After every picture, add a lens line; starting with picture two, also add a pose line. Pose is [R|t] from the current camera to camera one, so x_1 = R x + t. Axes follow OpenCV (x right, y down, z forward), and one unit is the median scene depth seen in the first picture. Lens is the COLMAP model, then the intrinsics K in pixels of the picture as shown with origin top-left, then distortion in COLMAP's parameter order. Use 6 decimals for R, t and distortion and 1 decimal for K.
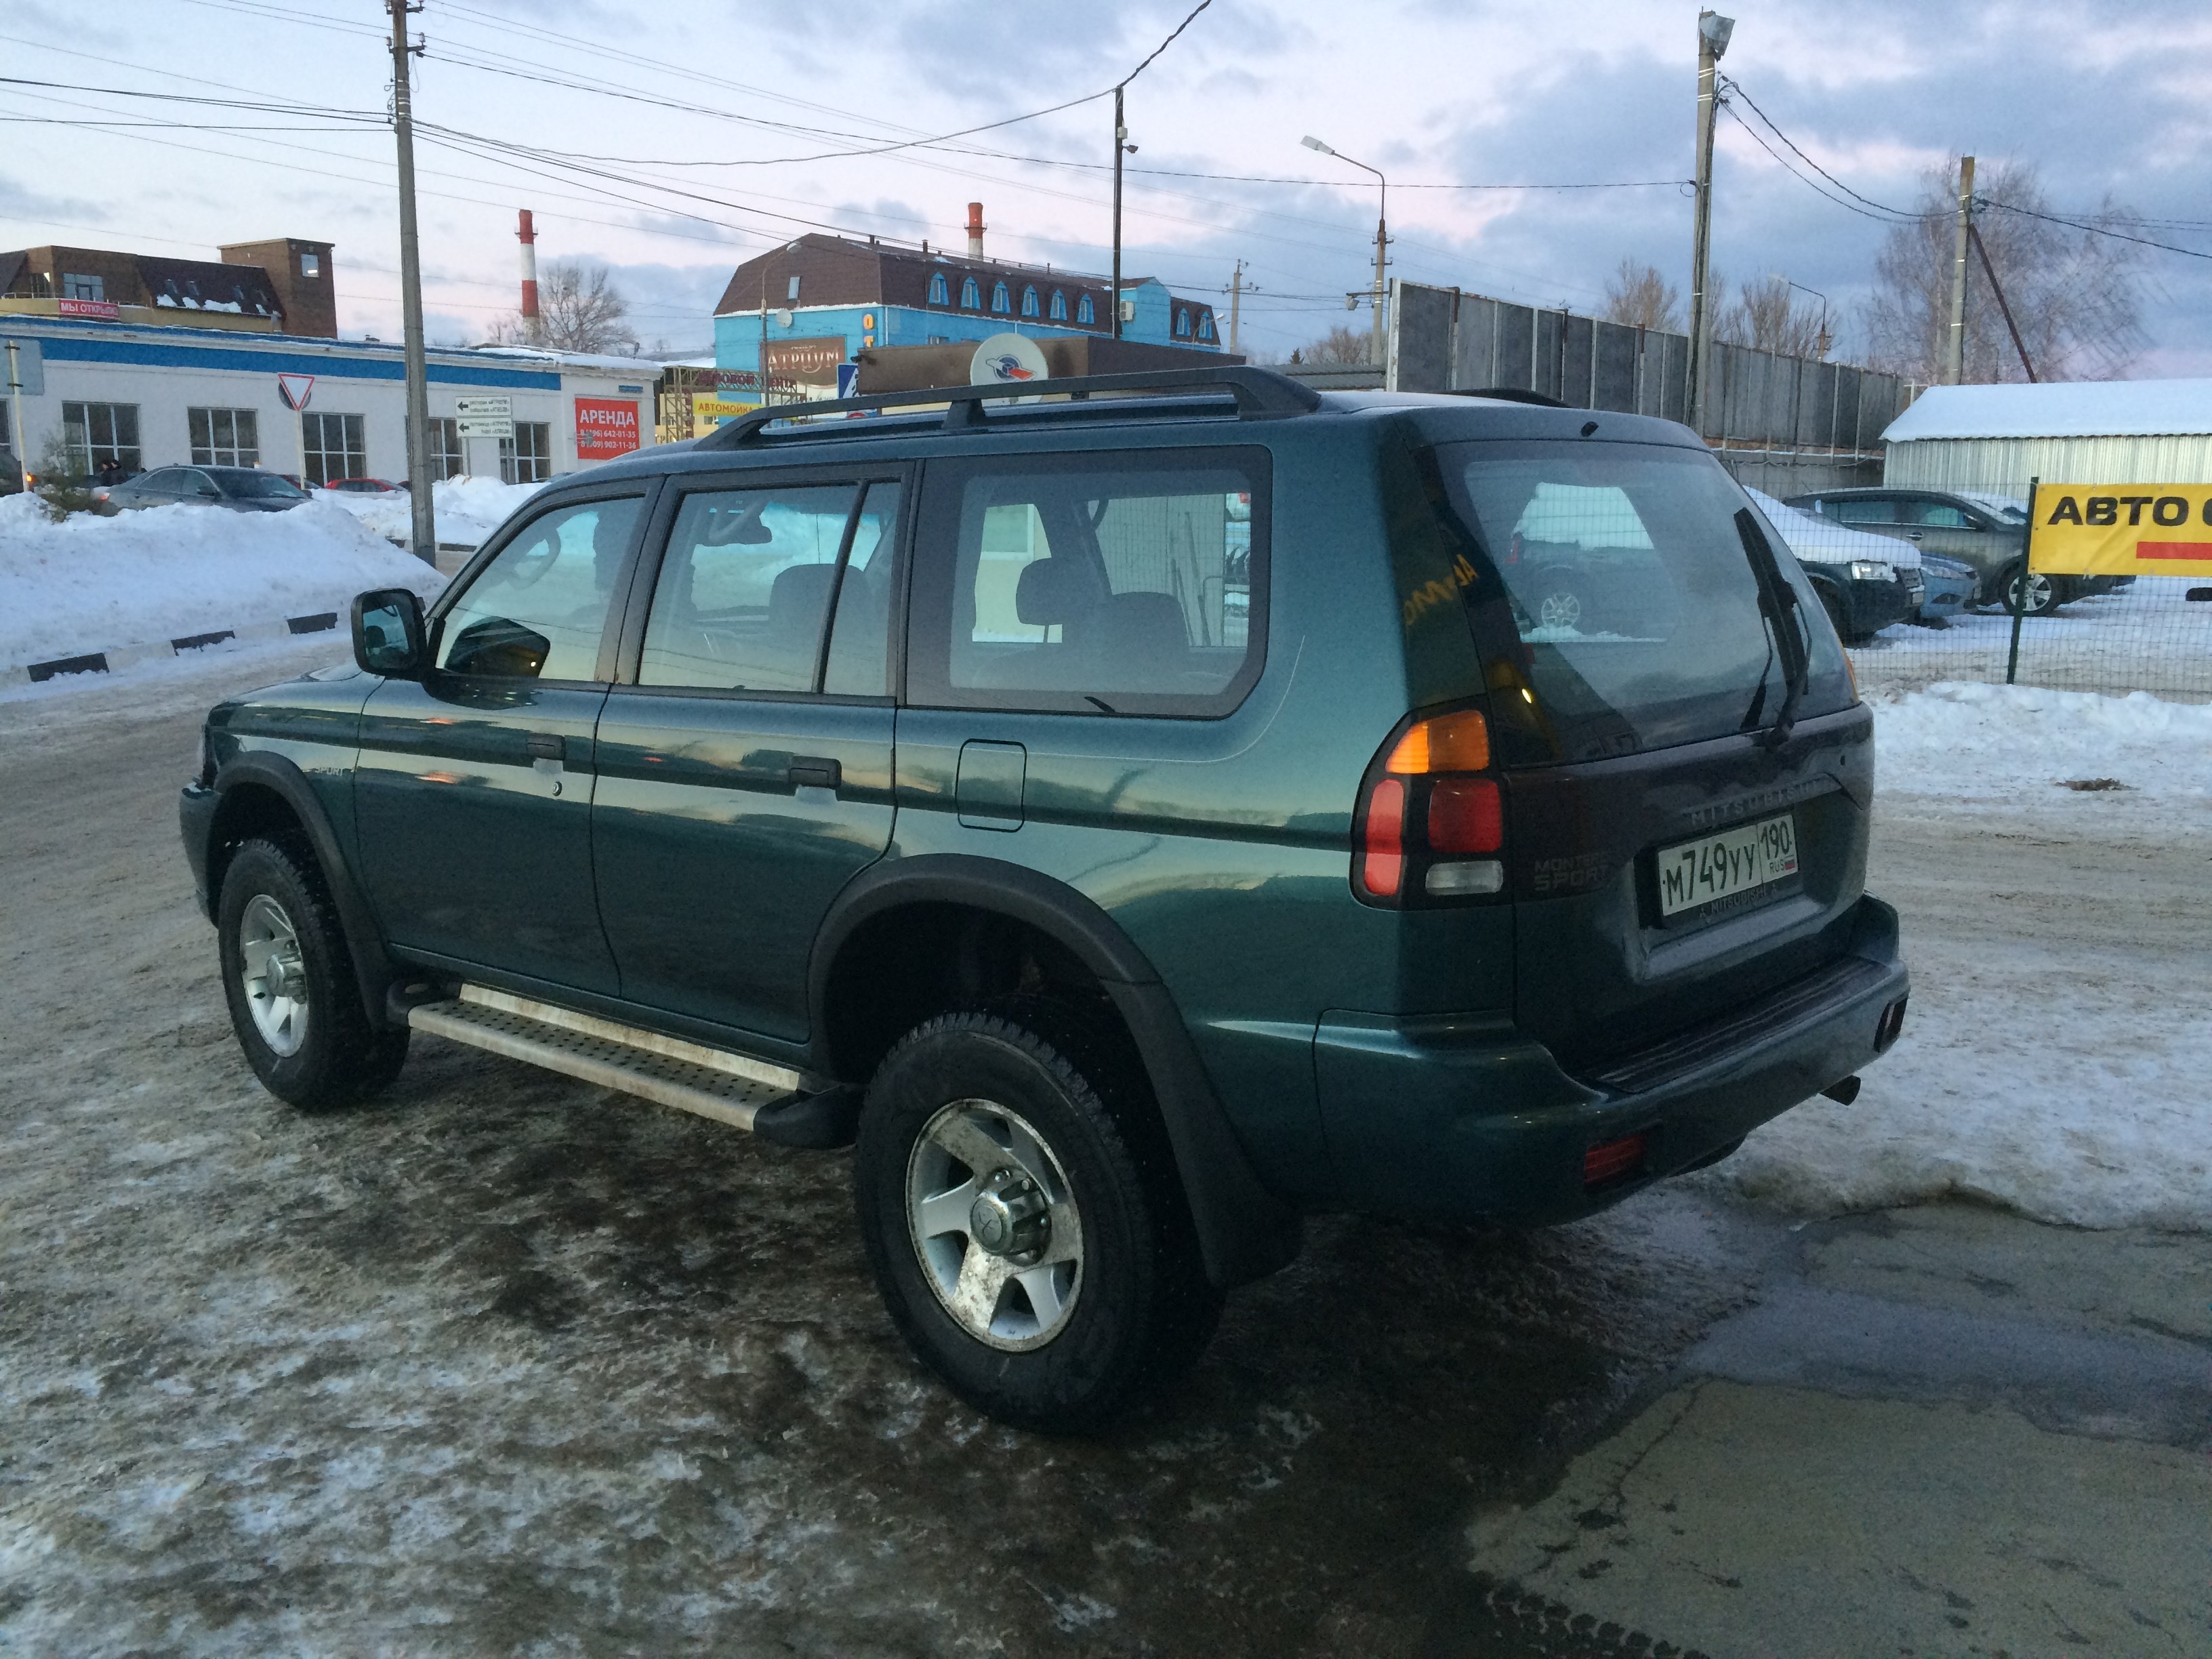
lens RADIAL K [[1873.0, 0, 1106.0], [0, 1873.0, 829.5], [0, 0, 1]] dist [0.056051, -0.076664]
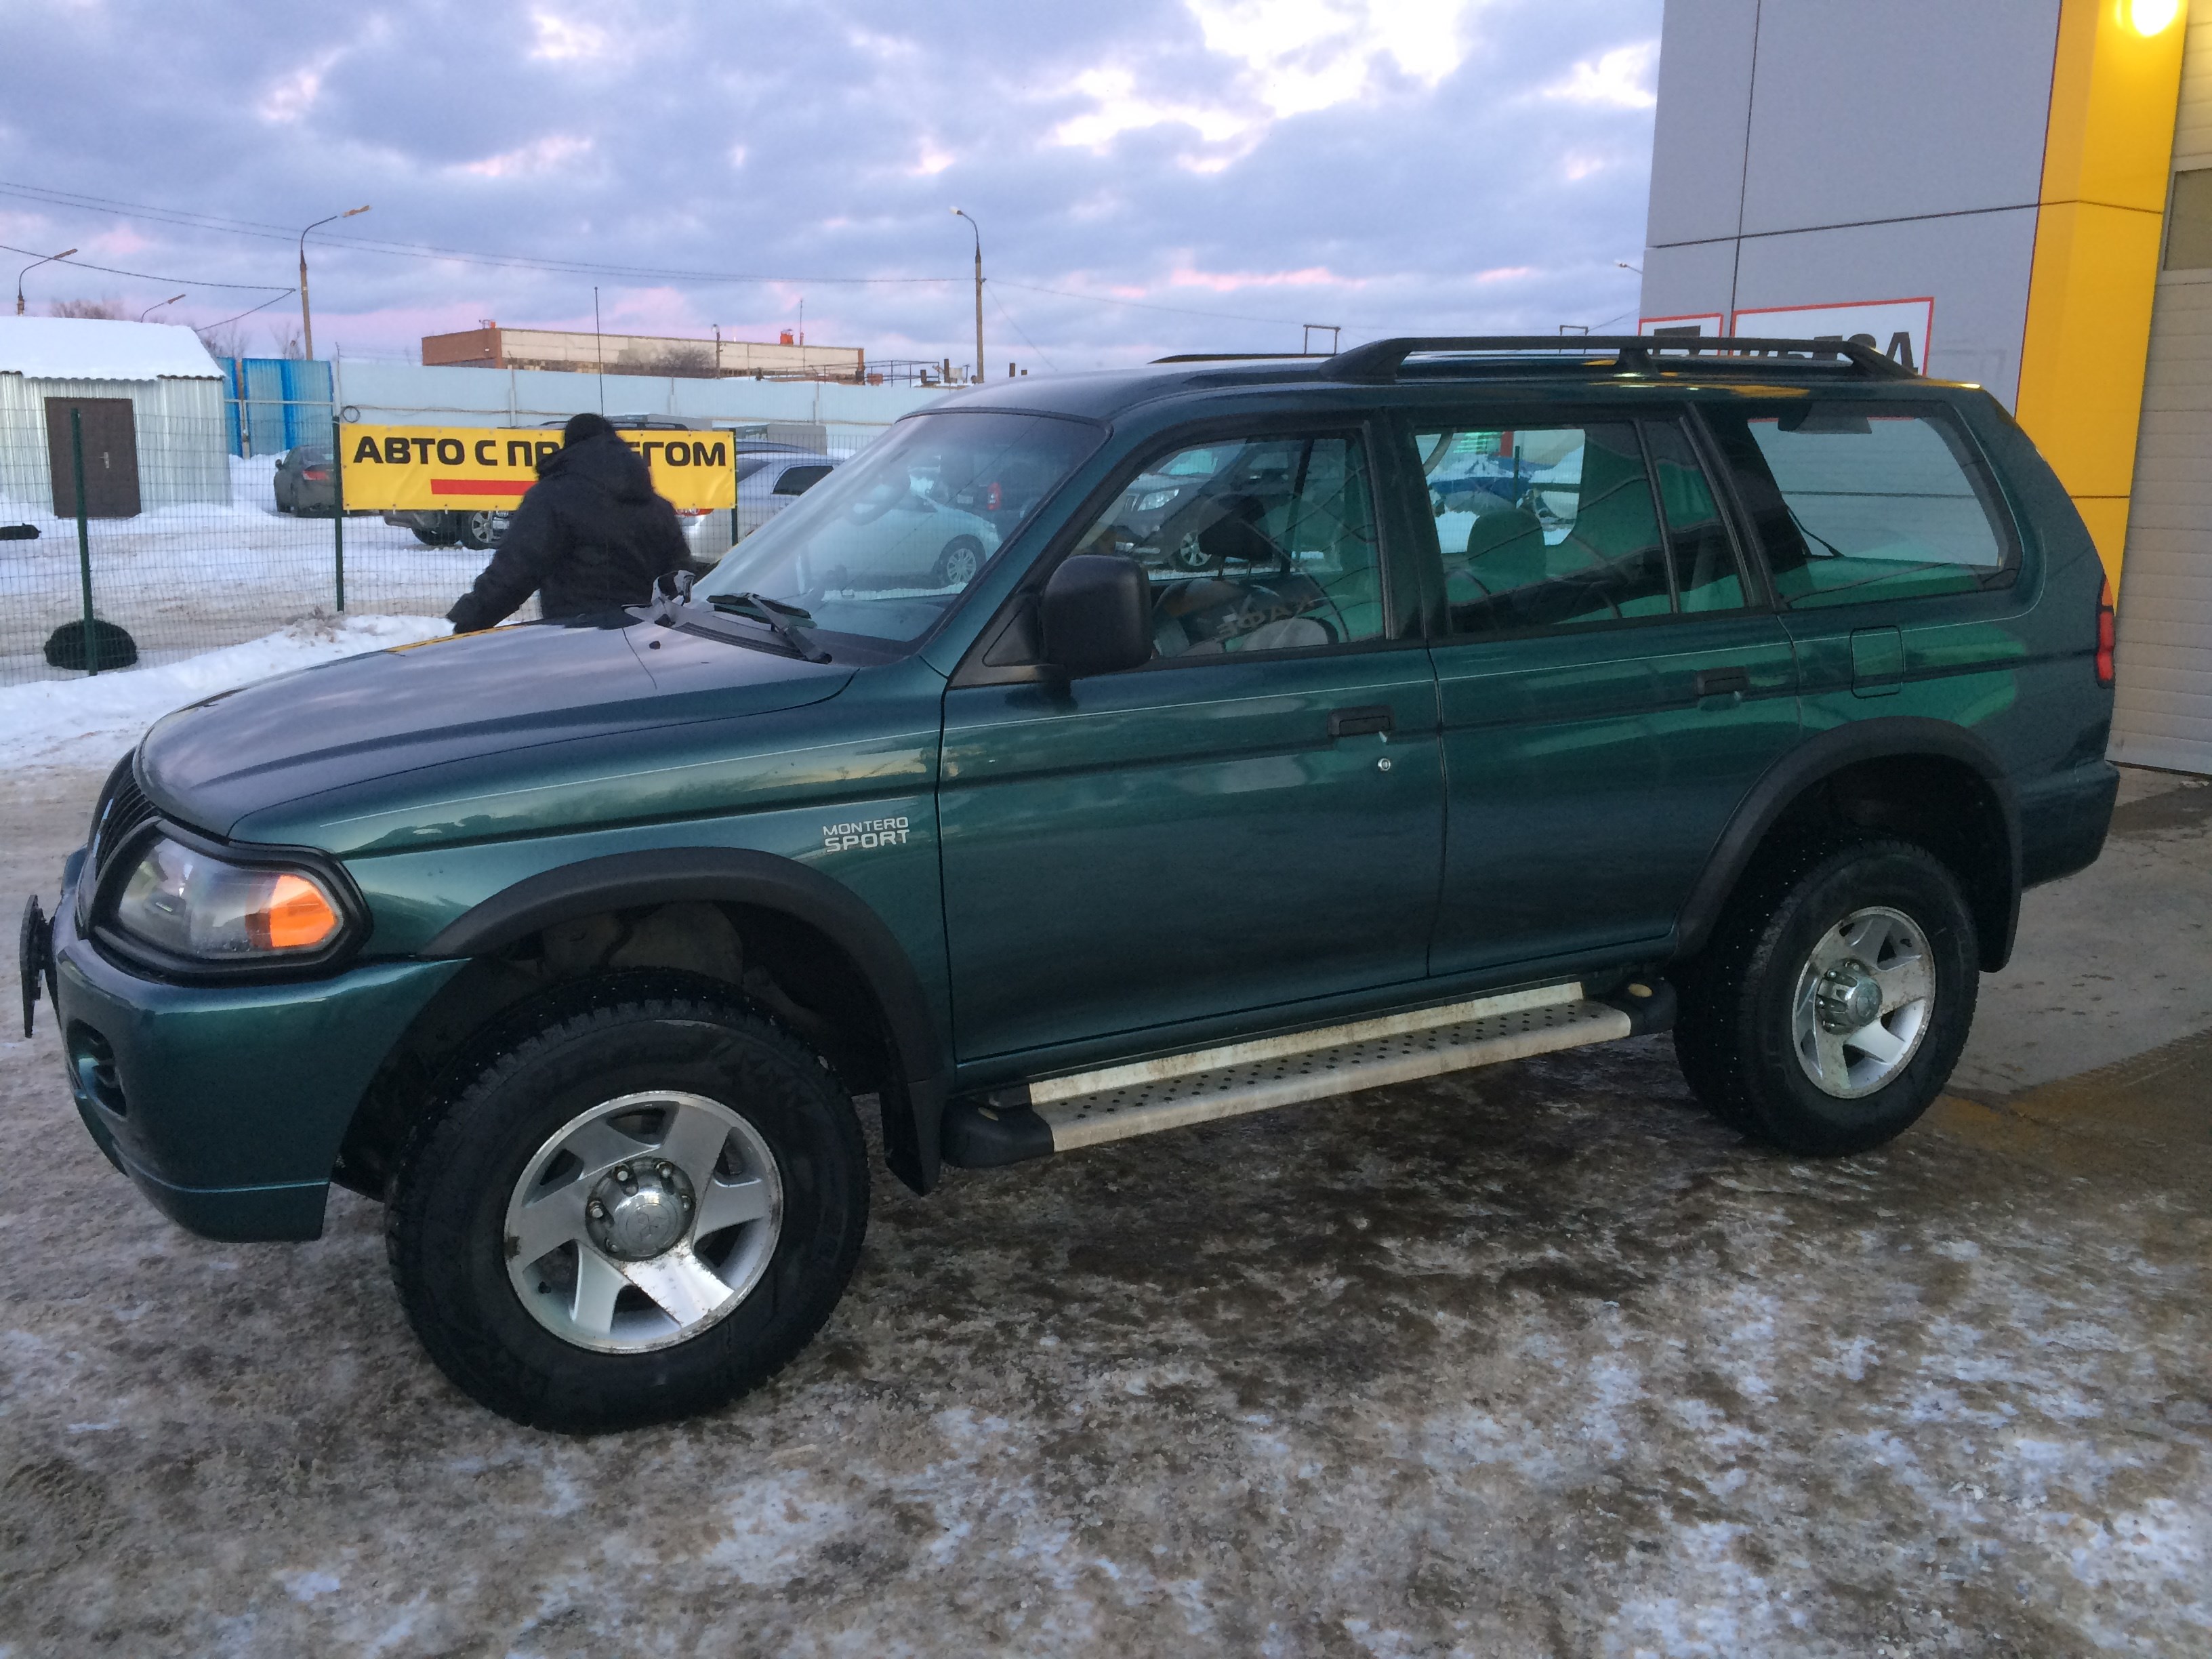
lens RADIAL K [[1879.8, 0, 1106.0], [0, 1879.8, 829.5], [0, 0, 1]] dist [0.083291, -0.098715]
pose [[0.354925, -0.178378, 0.917720, -1.170518], [0.151223, 0.979656, 0.131932, -0.129426], [-0.922583, 0.091955, 0.374679, 0.805008]]
